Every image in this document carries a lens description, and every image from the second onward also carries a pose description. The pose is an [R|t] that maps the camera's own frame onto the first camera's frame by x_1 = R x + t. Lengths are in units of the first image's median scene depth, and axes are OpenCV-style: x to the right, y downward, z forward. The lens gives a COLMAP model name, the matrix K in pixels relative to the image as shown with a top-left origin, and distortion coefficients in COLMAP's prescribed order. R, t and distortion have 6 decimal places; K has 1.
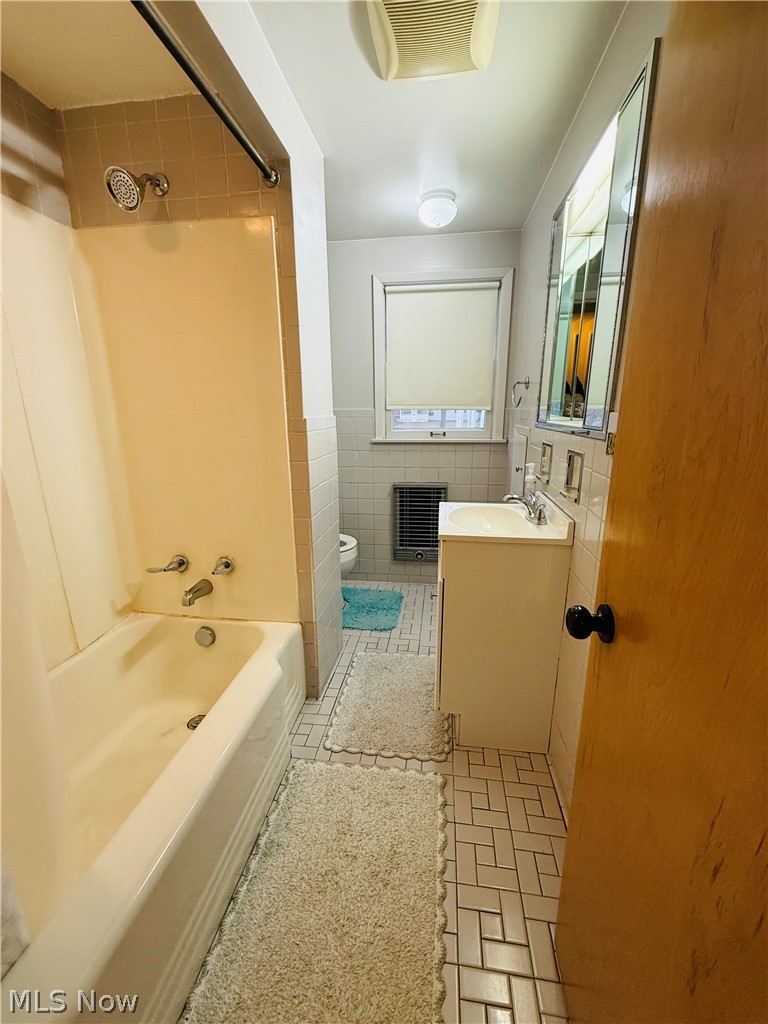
lens RADIAL K [[408.3, 0, 385.5], [0, 408.3, 509.6], [0, 0, 1]] dist [0.001946, 0.000260]
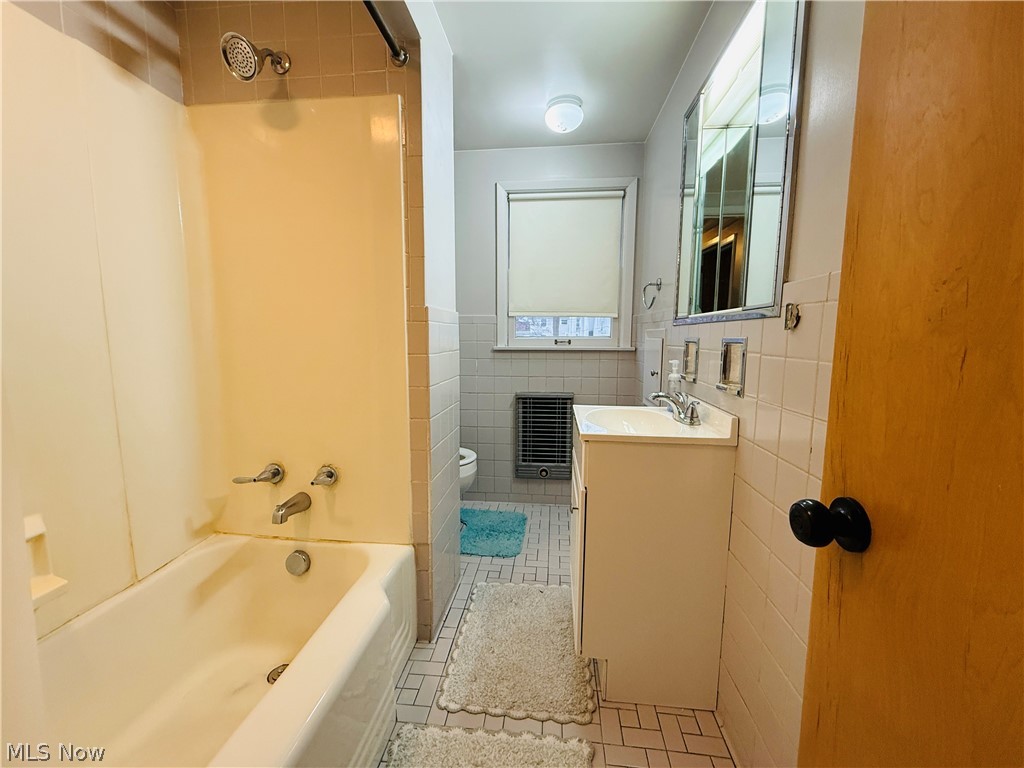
lens RADIAL K [[408.3, 0, 510.2], [0, 408.3, 382.4], [0, 0, 1]] dist [0.001946, 0.000260]
pose [[0.999565, 0.007190, 0.028600, -0.034790], [-0.003452, 0.991685, -0.128644, 0.052821], [-0.029287, 0.128489, 0.991278, 0.113944]]
